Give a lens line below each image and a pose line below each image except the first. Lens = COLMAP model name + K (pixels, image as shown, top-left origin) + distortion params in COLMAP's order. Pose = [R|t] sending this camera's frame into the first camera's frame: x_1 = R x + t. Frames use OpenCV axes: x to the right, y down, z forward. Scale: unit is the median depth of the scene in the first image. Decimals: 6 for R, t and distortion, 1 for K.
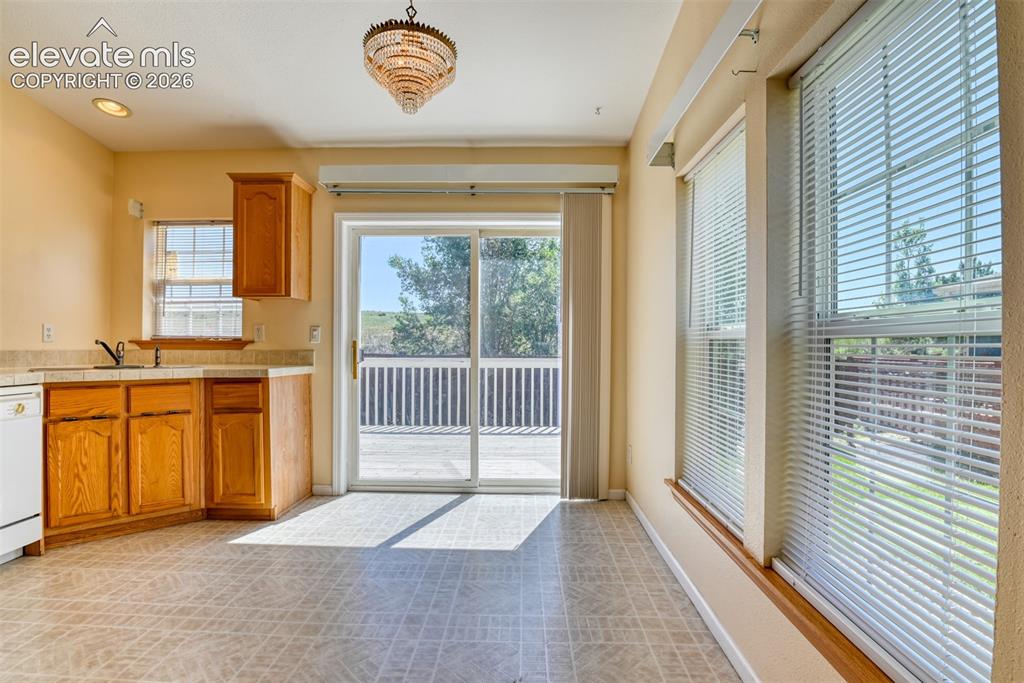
lens RADIAL K [[507.2, 0, 513.8], [0, 507.2, 343.2], [0, 0, 1]] dist [-0.029440, -0.000816]
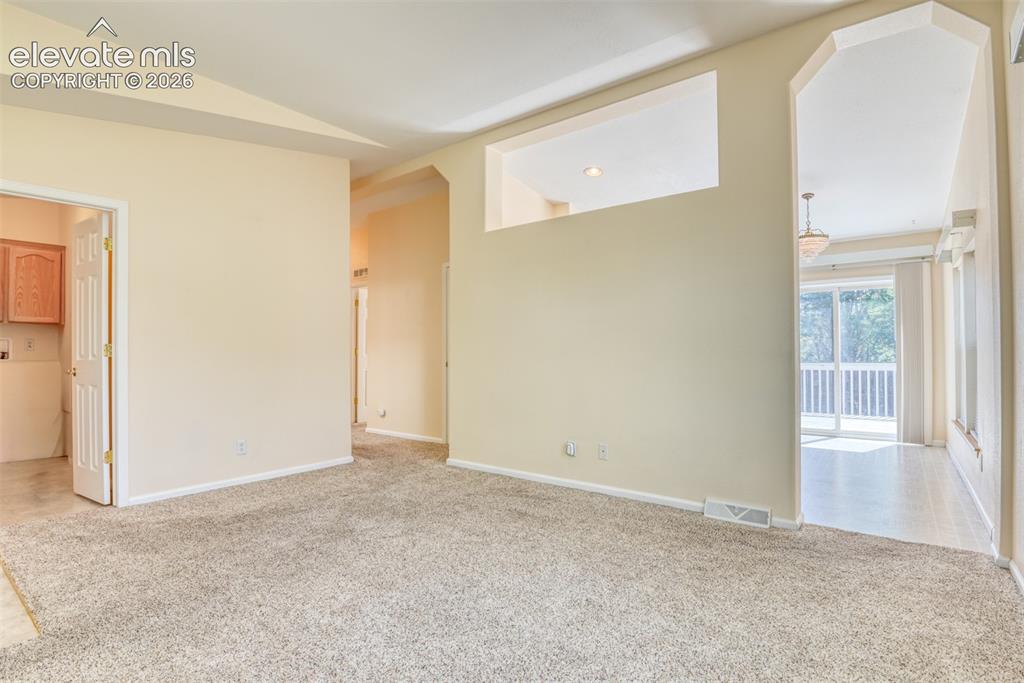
lens RADIAL K [[507.2, 0, 513.8], [0, 507.2, 343.2], [0, 0, 1]] dist [-0.029440, -0.000816]
pose [[0.803835, -0.018665, -0.594559, 0.063714], [0.006838, 0.999732, -0.022140, 0.000594], [0.594813, 0.013731, 0.803747, -1.222195]]
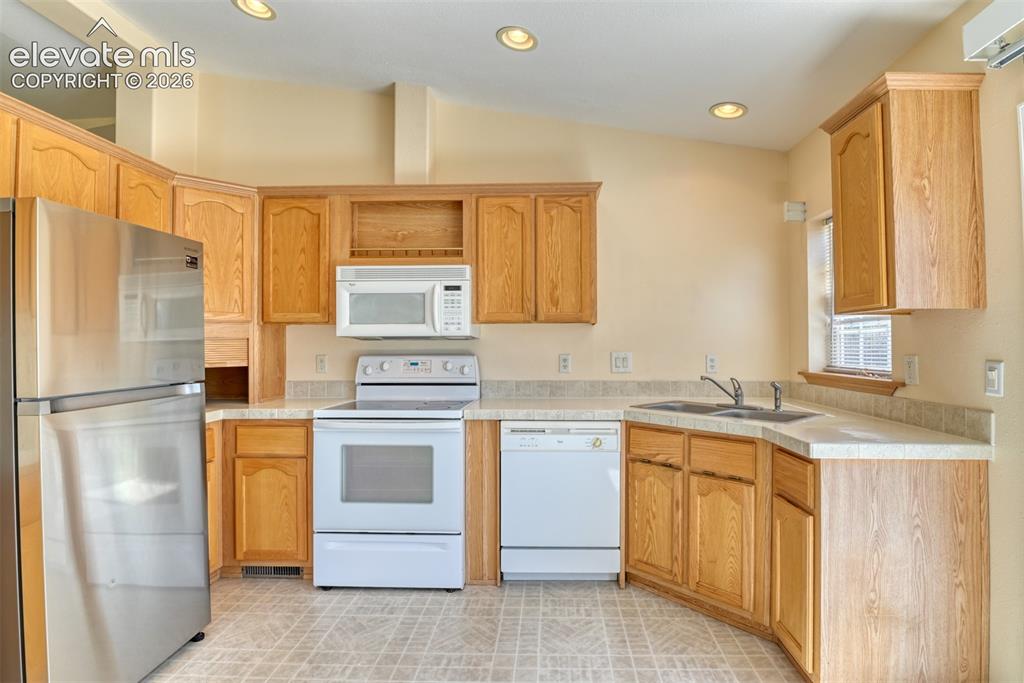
lens RADIAL K [[507.2, 0, 513.8], [0, 507.2, 343.2], [0, 0, 1]] dist [-0.029440, -0.000816]
pose [[0.009618, -0.014377, -0.999850, 0.071127], [0.006013, 0.999879, -0.014320, -0.051749], [0.999936, -0.005874, 0.009703, 0.611381]]
